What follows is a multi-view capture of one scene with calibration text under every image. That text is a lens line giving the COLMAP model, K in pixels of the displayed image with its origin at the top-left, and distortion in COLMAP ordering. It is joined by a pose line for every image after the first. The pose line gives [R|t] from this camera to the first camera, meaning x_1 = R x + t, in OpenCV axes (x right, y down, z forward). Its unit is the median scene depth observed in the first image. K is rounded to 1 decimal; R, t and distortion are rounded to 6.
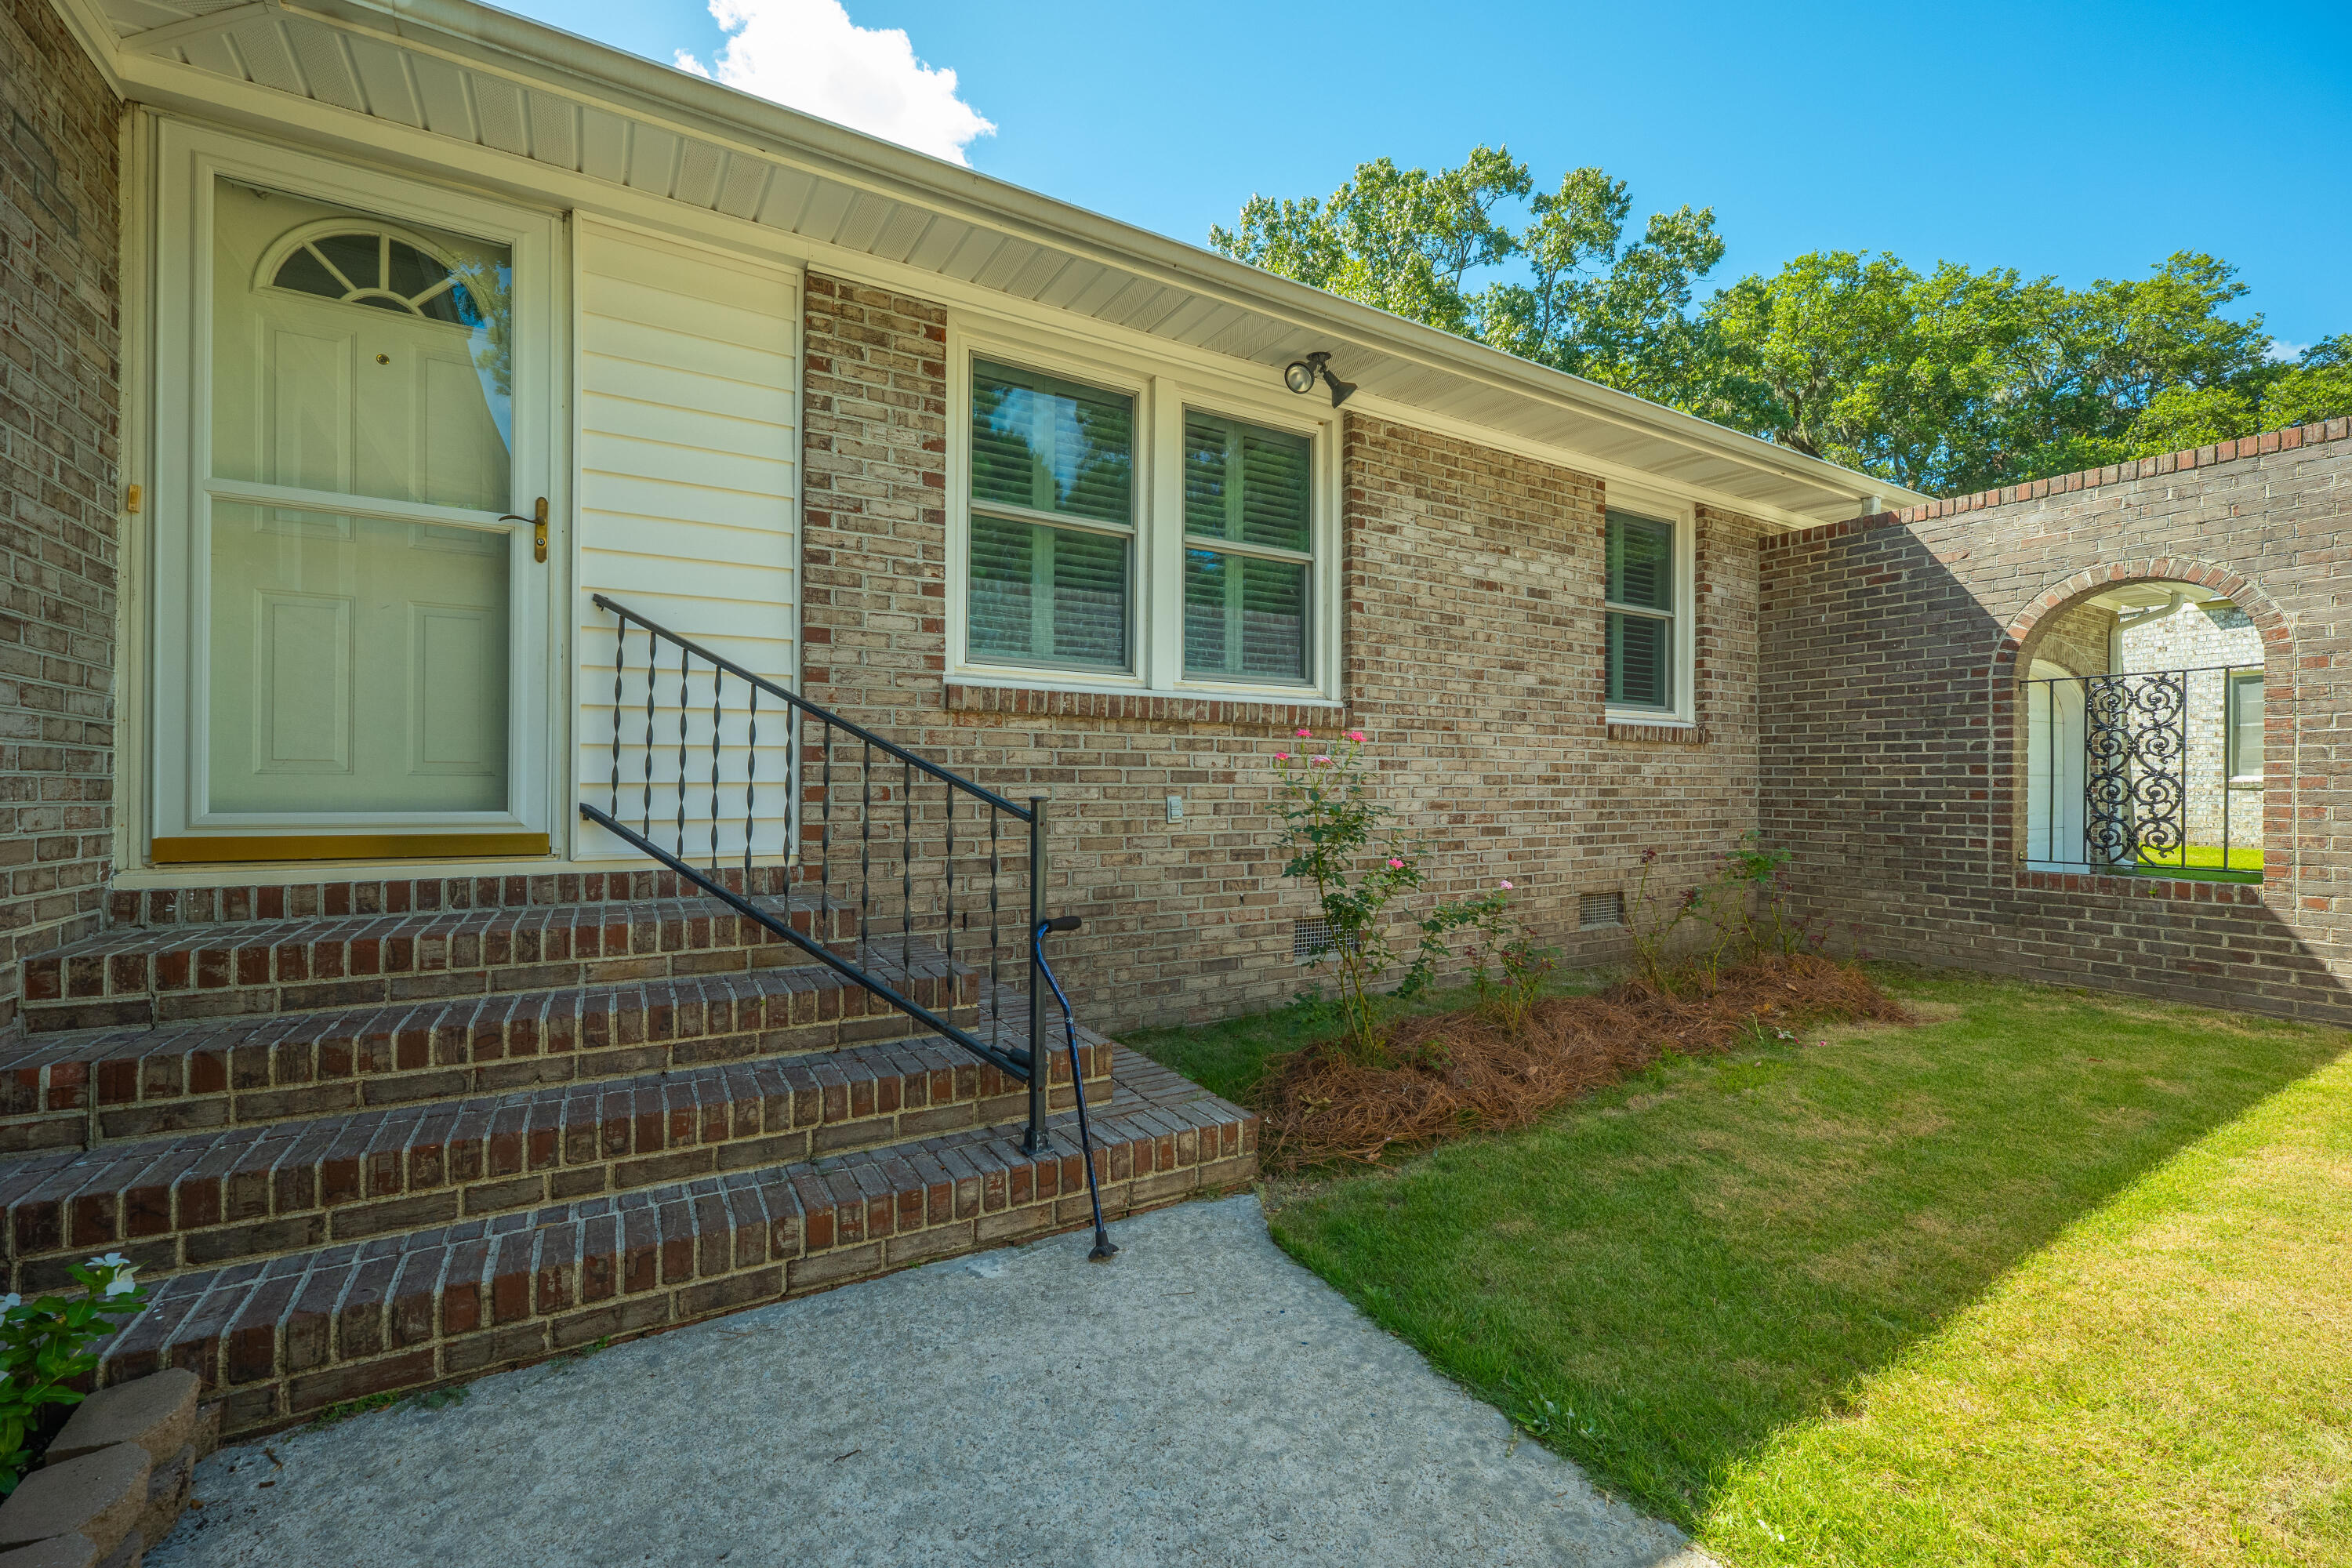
lens RADIAL K [[970.2, 0, 1182.7], [0, 970.2, 784.1], [0, 0, 1]] dist [0.003303, 0.000172]
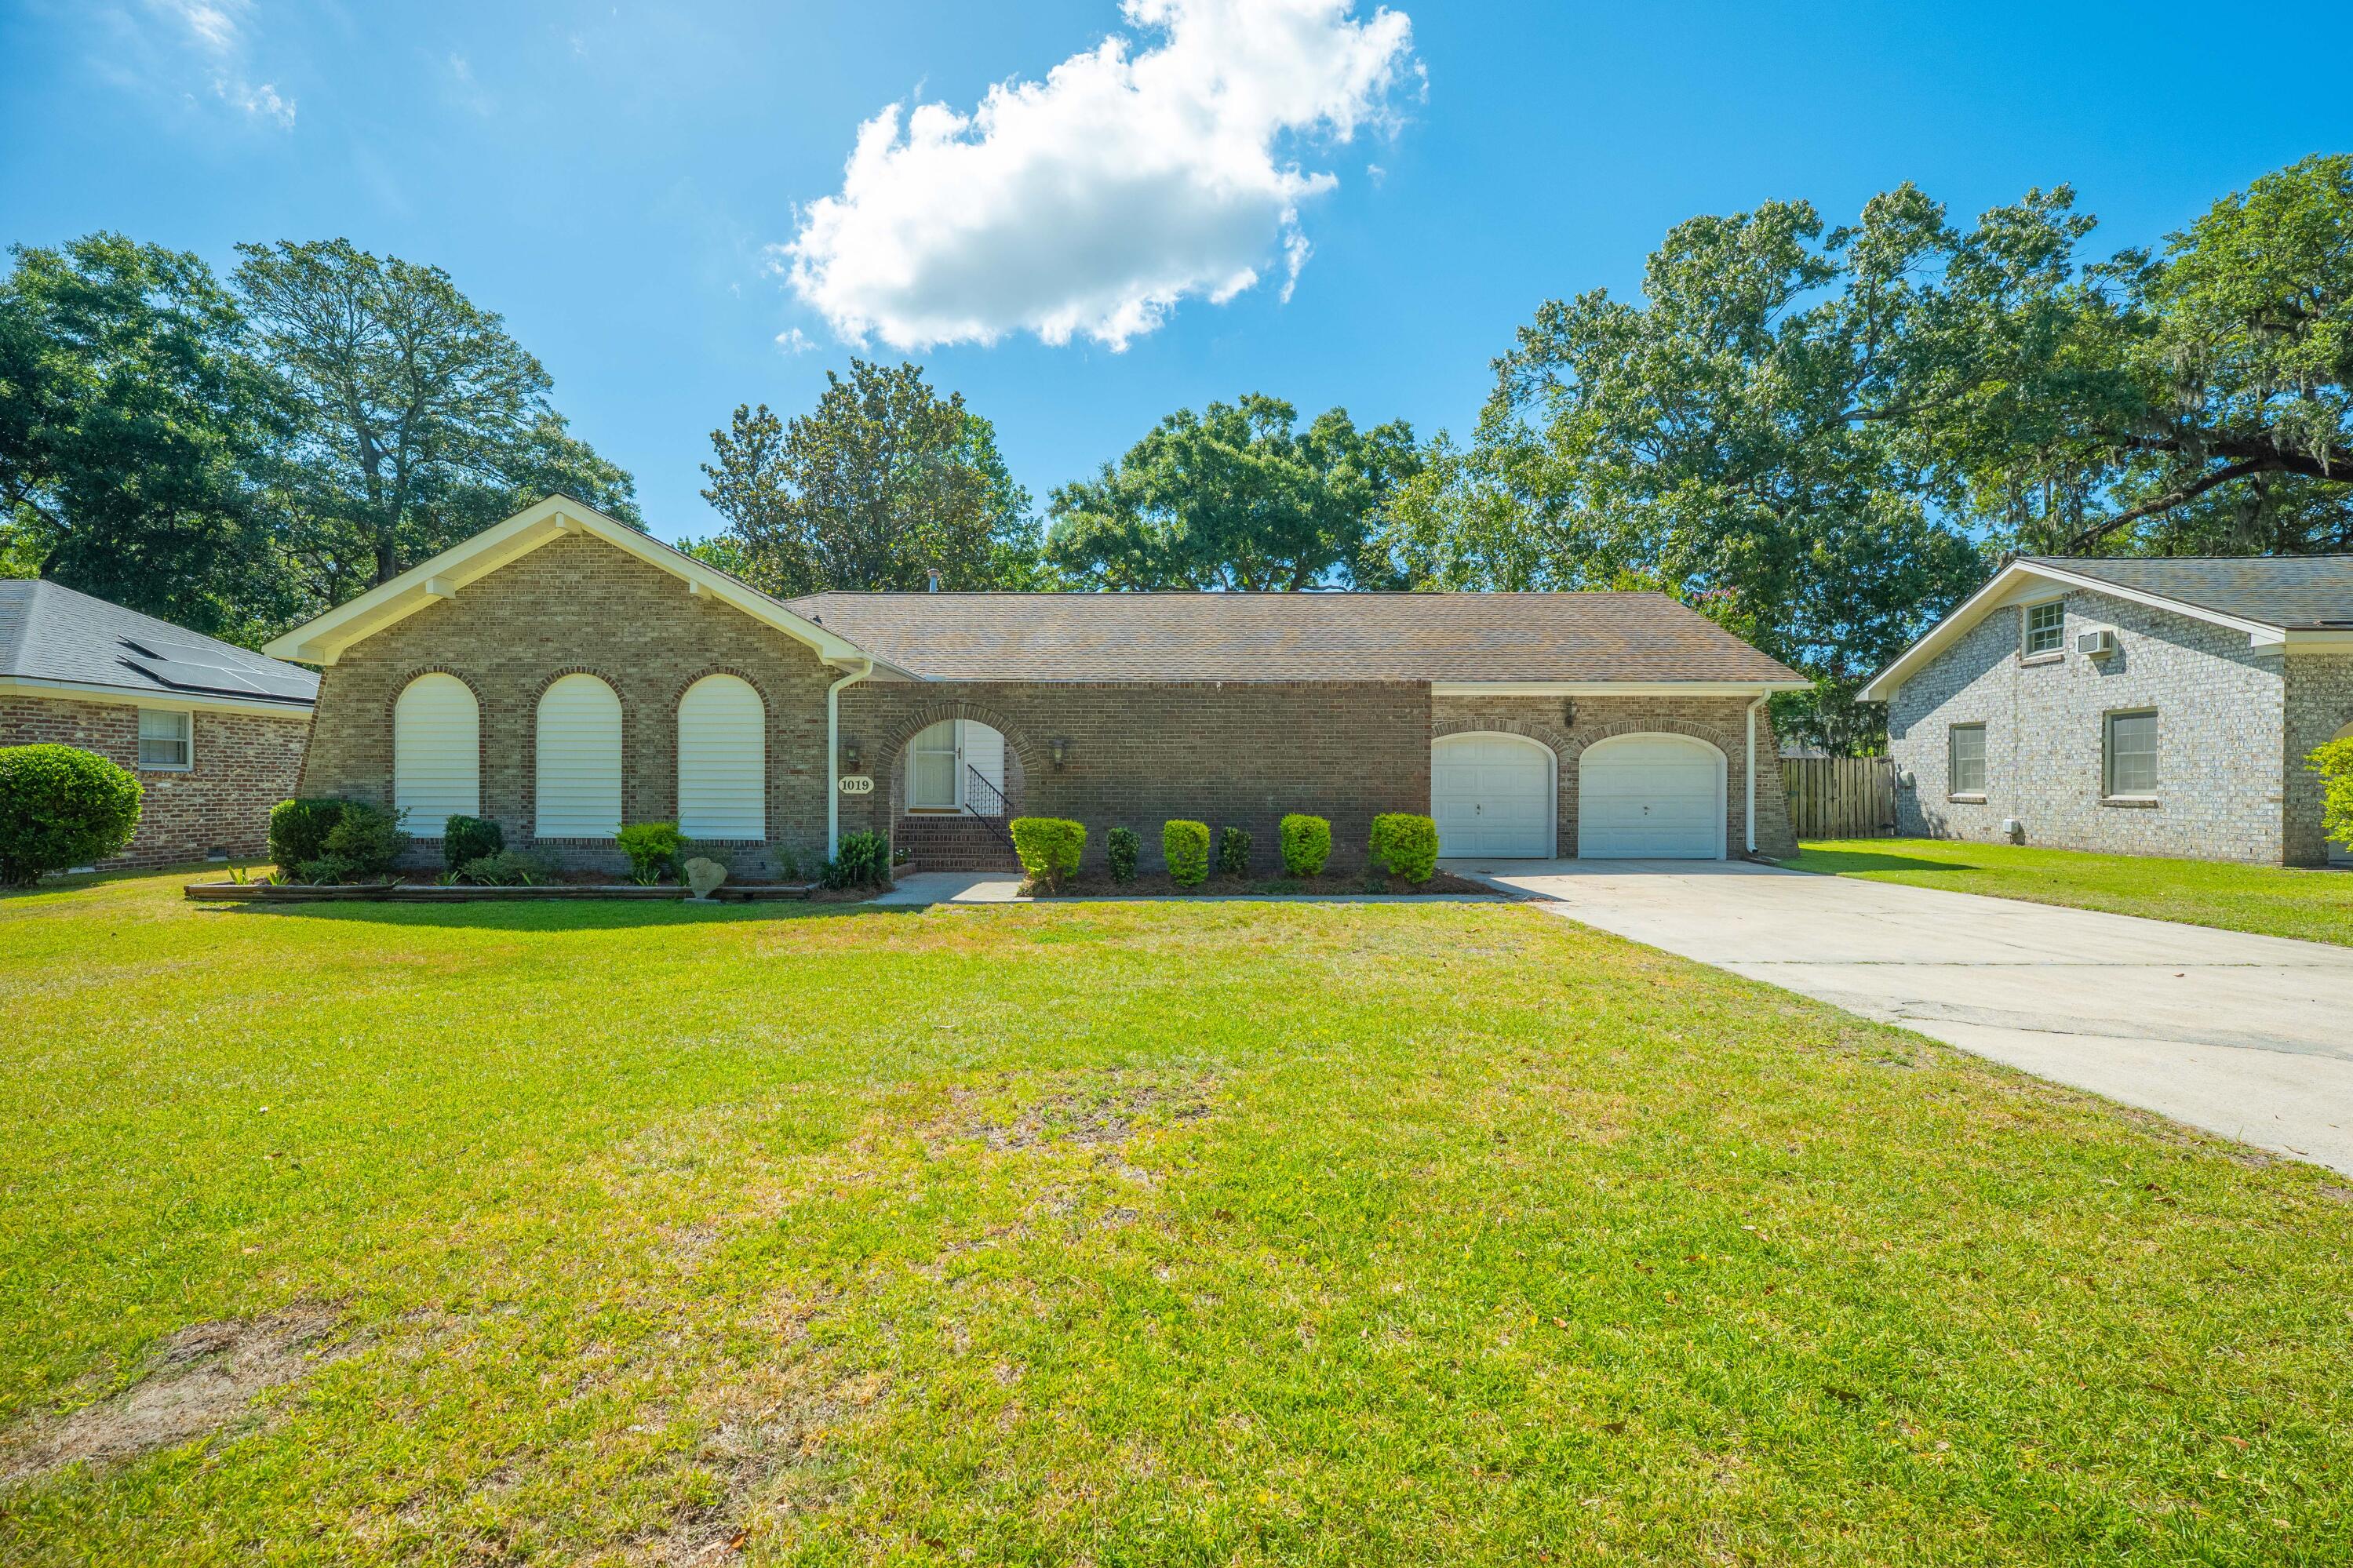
lens RADIAL K [[970.5, 0, 1173.0], [0, 970.5, 791.5], [0, 0, 1]] dist [0.003303, 0.000172]
pose [[0.853291, -0.008060, -0.521372, 0.290018], [0.010217, 0.999947, 0.001262, -0.003797], [0.521335, -0.006403, 0.853328, -0.274208]]
